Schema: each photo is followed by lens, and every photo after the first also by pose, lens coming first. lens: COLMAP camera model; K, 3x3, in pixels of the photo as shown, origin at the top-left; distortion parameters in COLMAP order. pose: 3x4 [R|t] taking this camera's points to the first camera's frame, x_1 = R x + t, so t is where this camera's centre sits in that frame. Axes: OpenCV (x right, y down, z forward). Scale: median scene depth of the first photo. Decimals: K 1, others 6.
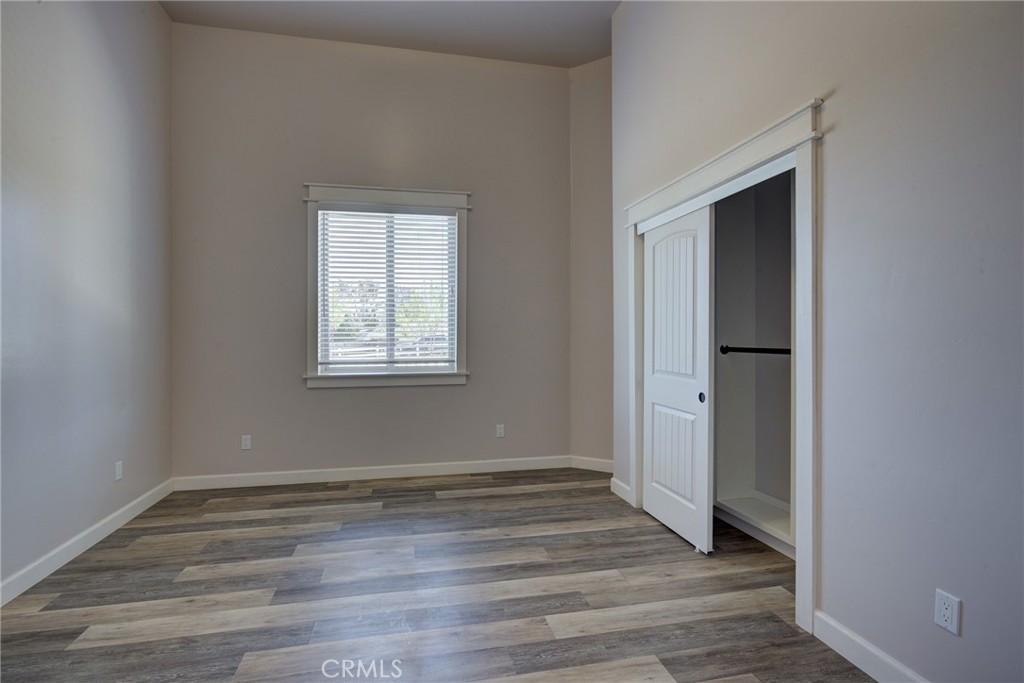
lens RADIAL K [[502.6, 0, 512.1], [0, 502.6, 340.8], [0, 0, 1]] dist [-0.022352, 0.009646]
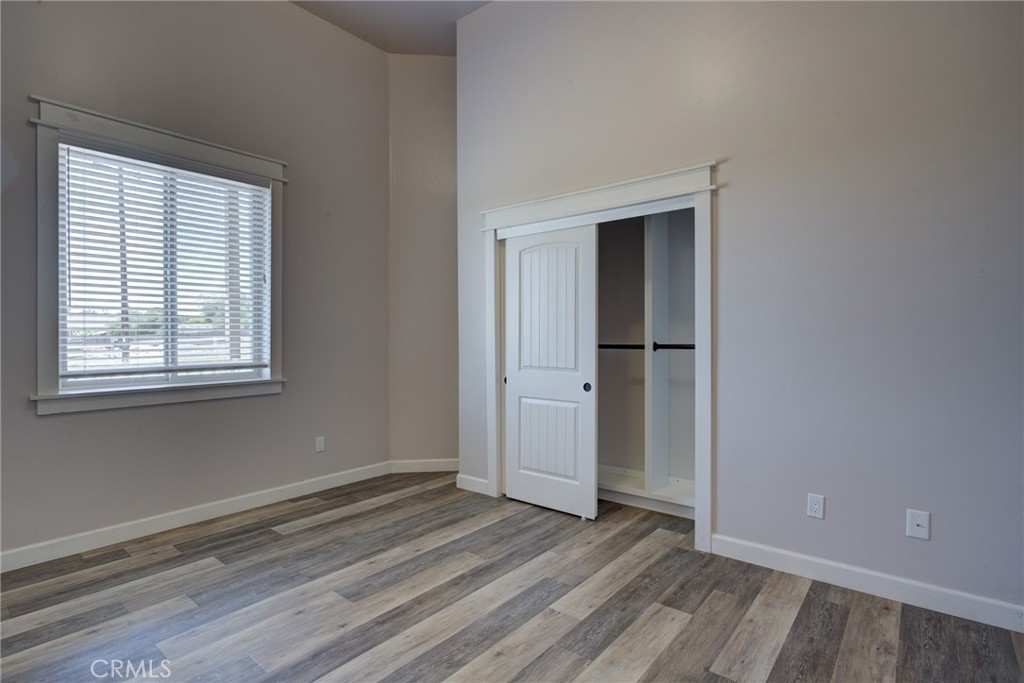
lens RADIAL K [[502.6, 0, 512.1], [0, 502.6, 340.8], [0, 0, 1]] dist [-0.022352, 0.009646]
pose [[0.787304, -0.005298, 0.616542, -0.407388], [0.006400, 0.999979, 0.000421, 0.002723], [-0.616532, 0.003614, 0.787322, 0.155257]]
